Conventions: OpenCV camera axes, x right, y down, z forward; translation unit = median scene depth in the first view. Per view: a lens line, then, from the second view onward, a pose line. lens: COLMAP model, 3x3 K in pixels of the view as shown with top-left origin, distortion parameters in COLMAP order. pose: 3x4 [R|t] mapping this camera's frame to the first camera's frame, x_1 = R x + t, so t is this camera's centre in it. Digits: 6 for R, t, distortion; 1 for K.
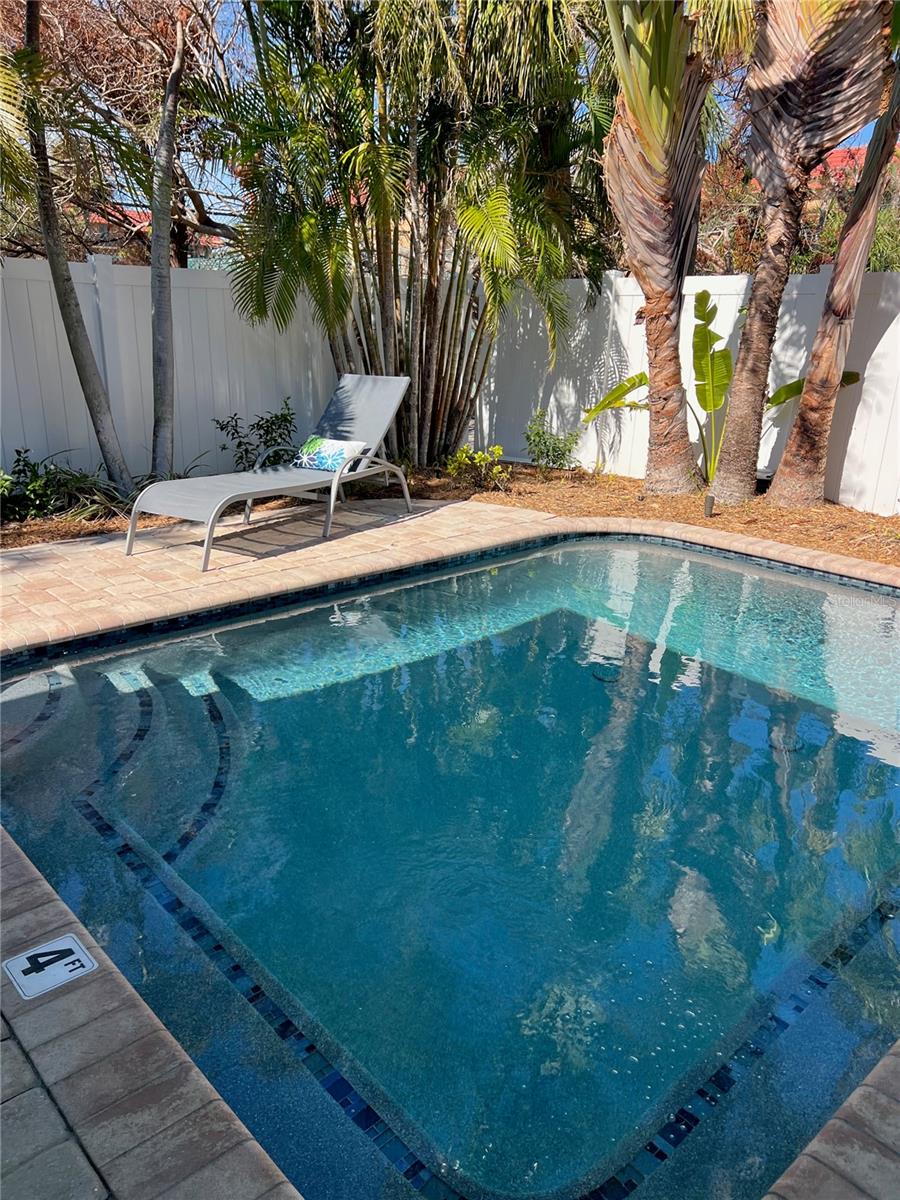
lens RADIAL K [[886.1, 0, 450.0], [0, 886.1, 600.0], [0, 0, 1]] dist [0.007011, 0.005071]
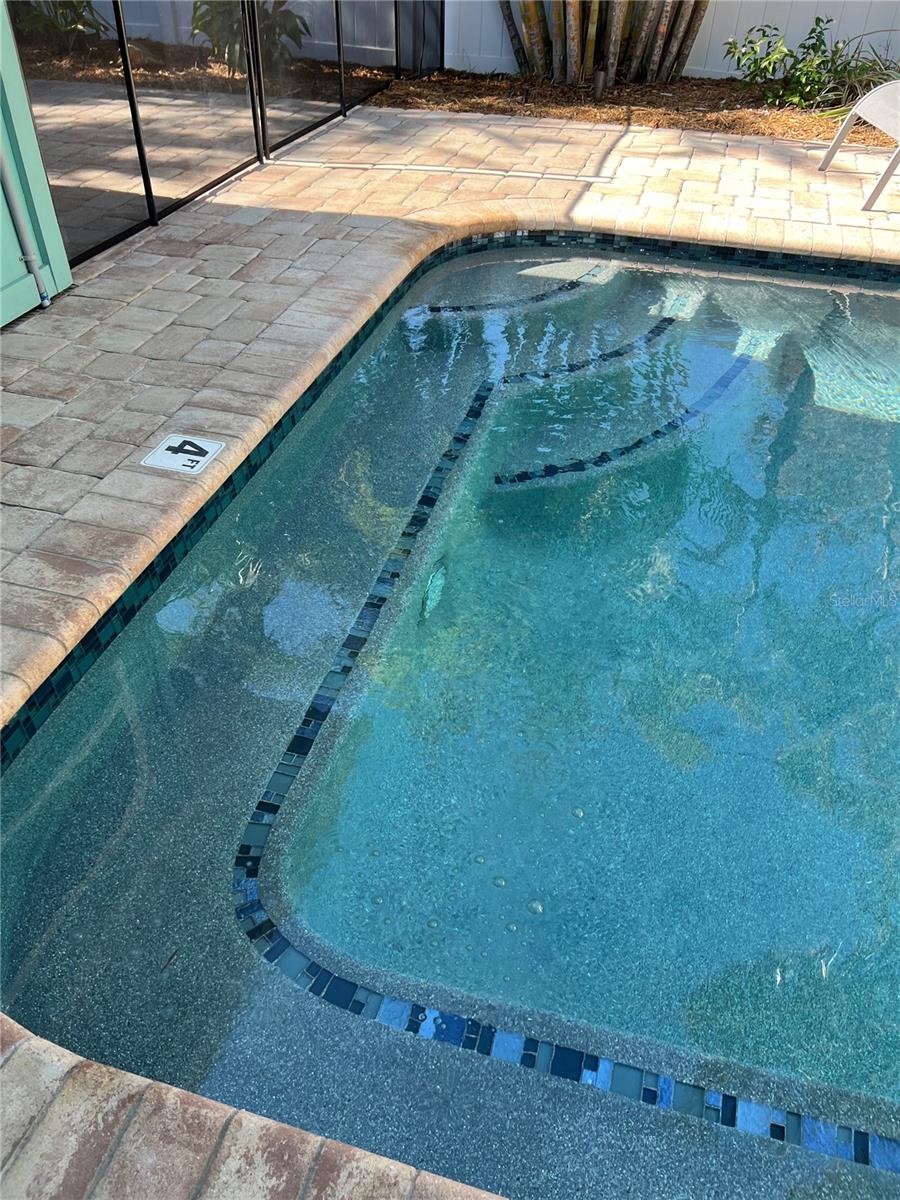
lens RADIAL K [[909.6, 0, 448.7], [0, 909.6, 554.3], [0, 0, 1]] dist [0.002778, 0.000750]
pose [[0.507508, 0.516585, -0.689620, 0.489082], [-0.259296, 0.854815, 0.449508, -0.078395], [0.821707, -0.049313, 0.567773, 0.489276]]
